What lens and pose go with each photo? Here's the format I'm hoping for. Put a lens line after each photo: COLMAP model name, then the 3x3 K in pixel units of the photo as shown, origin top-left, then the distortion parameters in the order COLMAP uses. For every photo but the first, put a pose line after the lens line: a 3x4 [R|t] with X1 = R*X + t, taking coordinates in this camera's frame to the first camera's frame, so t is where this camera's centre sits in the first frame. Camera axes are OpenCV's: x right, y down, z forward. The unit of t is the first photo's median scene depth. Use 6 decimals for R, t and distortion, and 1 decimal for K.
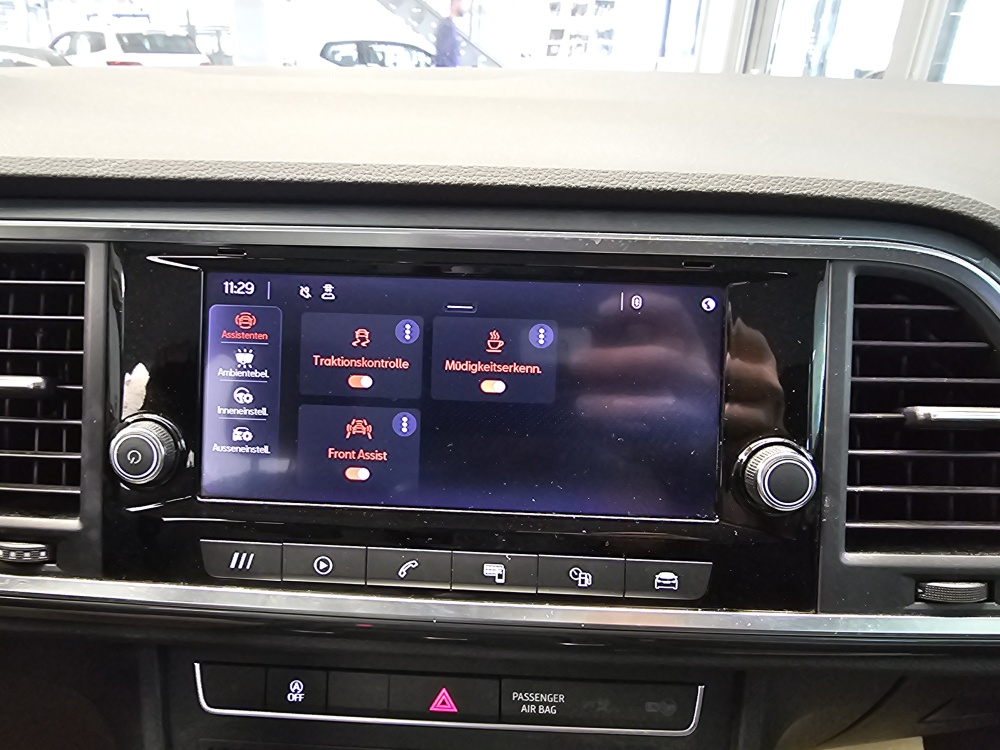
lens RADIAL K [[683.9, 0, 412.7], [0, 683.9, 355.5], [0, 0, 1]] dist [0.001888, -0.004265]
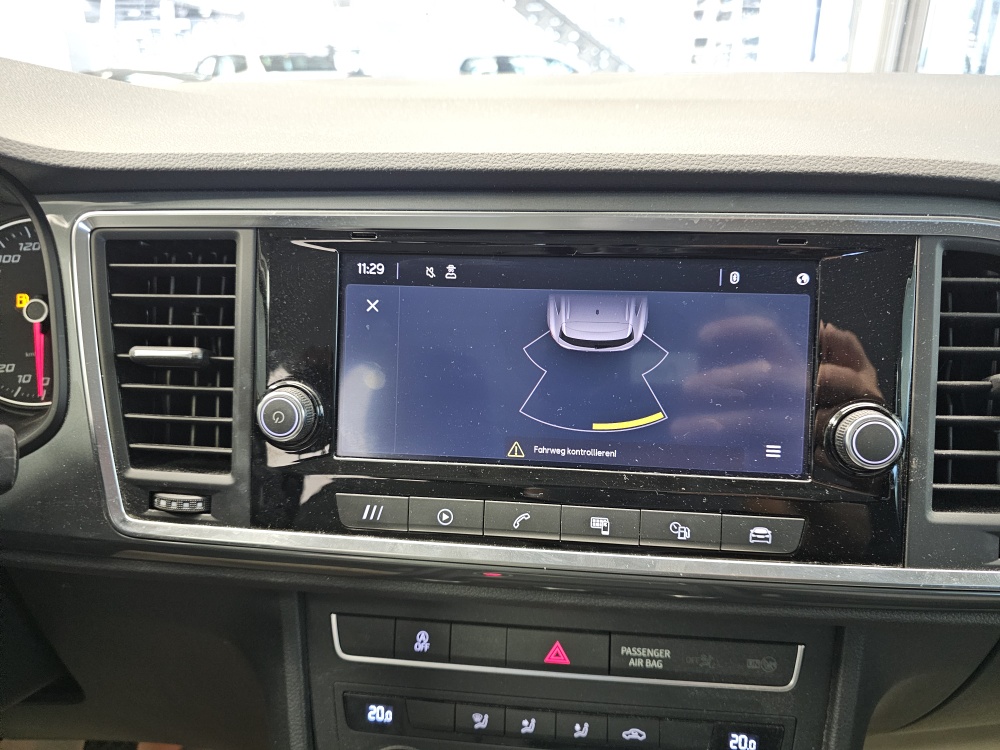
lens RADIAL K [[692.2, 0, 504.3], [0, 692.2, 377.4], [0, 0, 1]] dist [0.022800, -0.048696]
pose [[0.997790, 0.002347, -0.066408, 0.038789], [-0.002018, 0.999985, 0.005017, 0.073371], [0.066418, -0.004872, 0.997780, -0.113598]]
